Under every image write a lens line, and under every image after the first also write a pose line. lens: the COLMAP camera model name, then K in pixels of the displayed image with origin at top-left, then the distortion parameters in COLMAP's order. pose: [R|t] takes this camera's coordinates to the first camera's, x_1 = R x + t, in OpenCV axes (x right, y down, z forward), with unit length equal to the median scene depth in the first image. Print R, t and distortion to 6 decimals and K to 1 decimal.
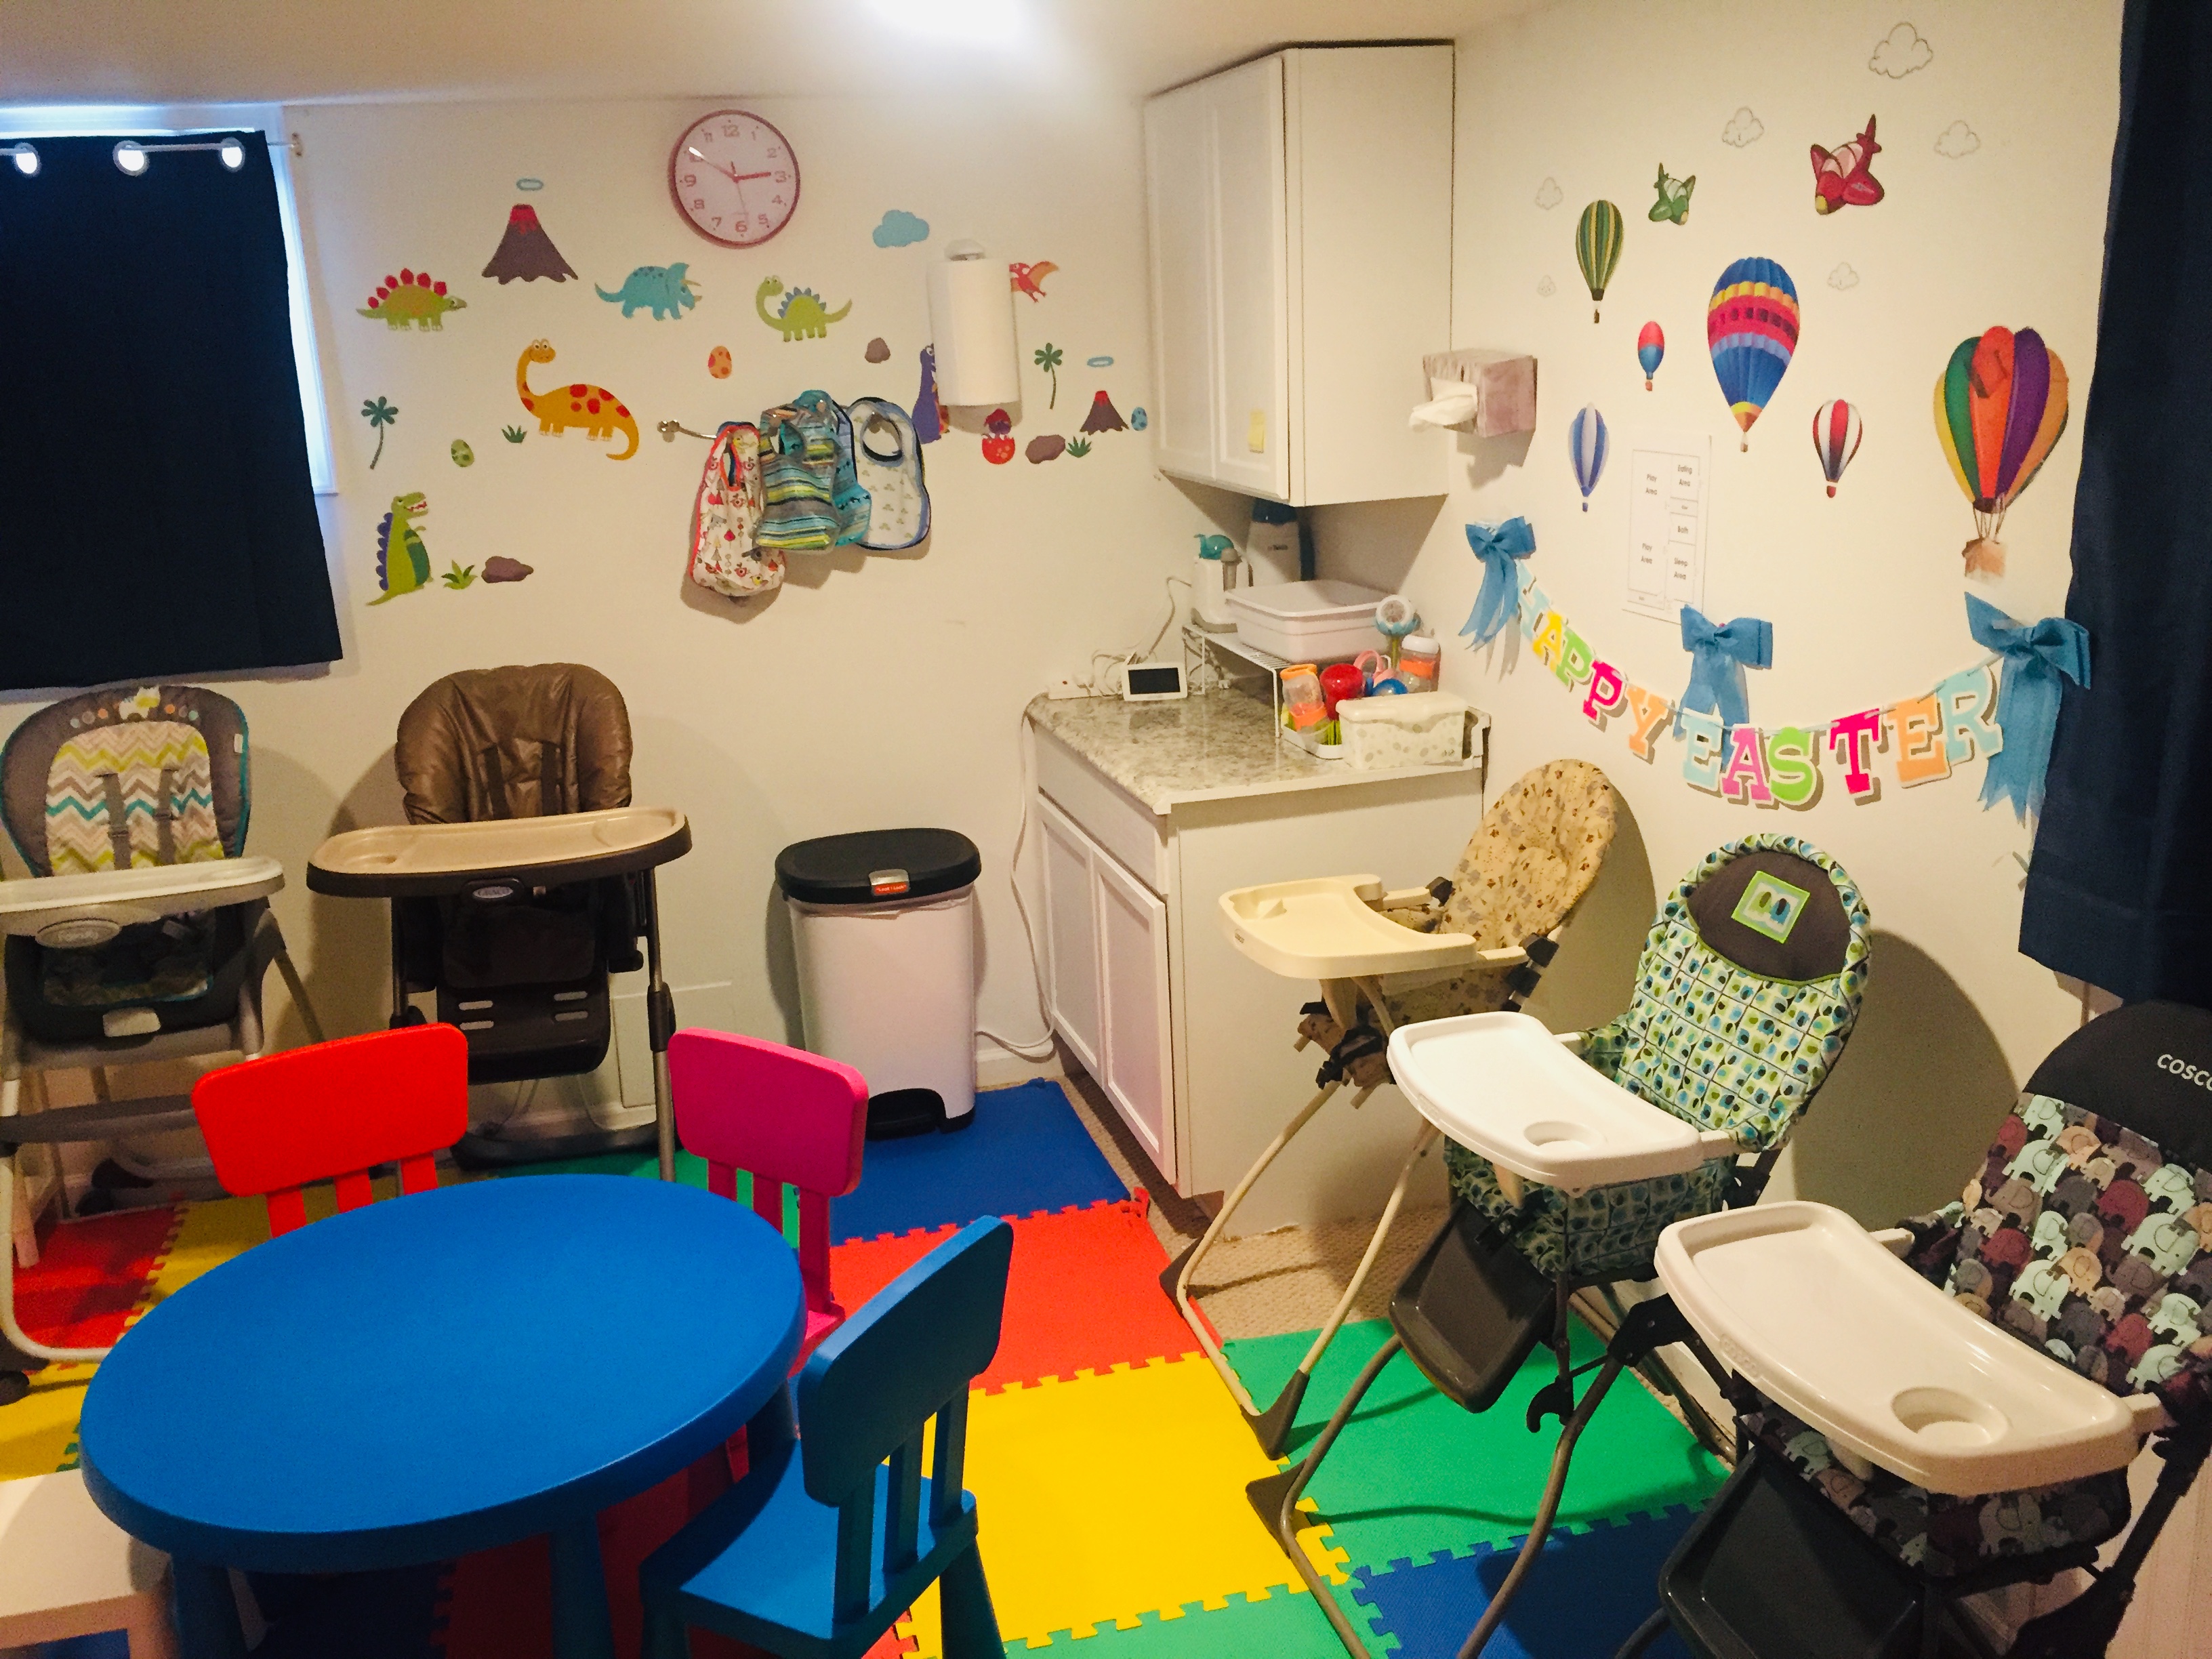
lens RADIAL K [[1894.2, 0, 1107.5], [0, 1894.2, 828.3], [0, 0, 1]] dist [0.080935, -0.100397]
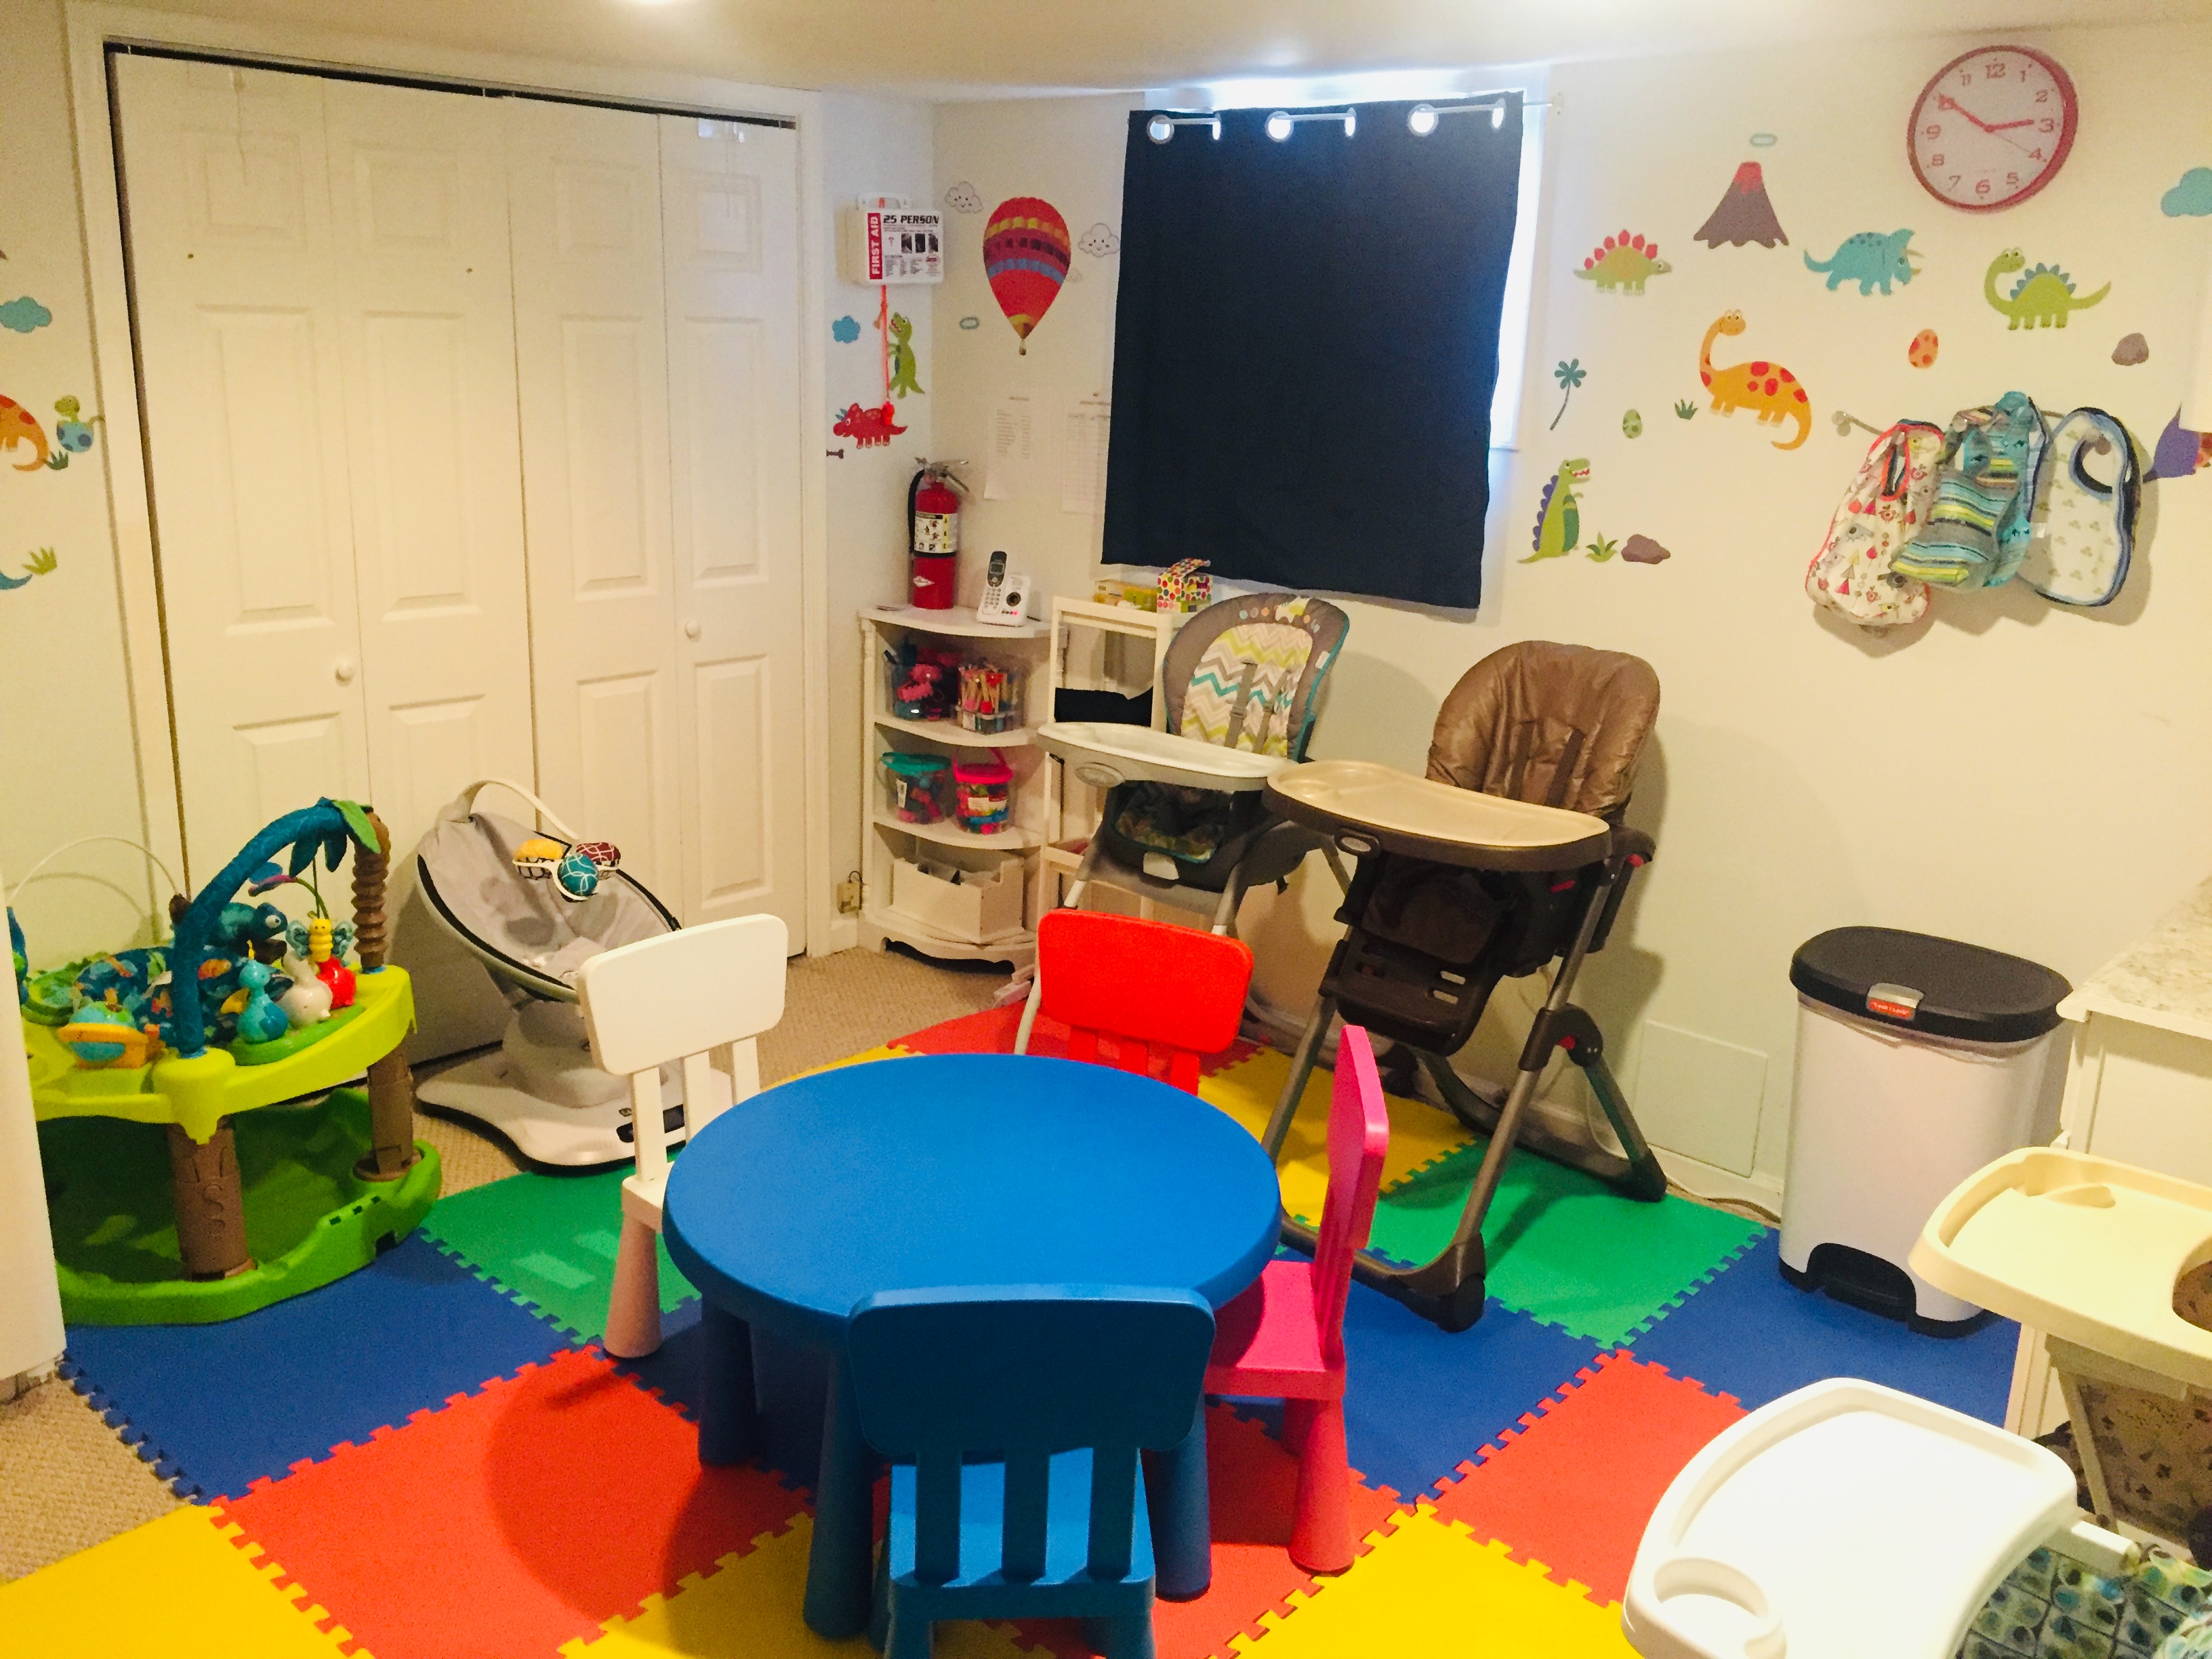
lens RADIAL K [[1894.2, 0, 1104.7], [0, 1894.2, 834.5], [0, 0, 1]] dist [0.080935, -0.100397]
pose [[0.539335, 0.282036, -0.793457, 0.339490], [-0.269895, 0.950434, 0.154378, -0.076256], [0.797668, 0.130888, 0.588722, 0.249255]]
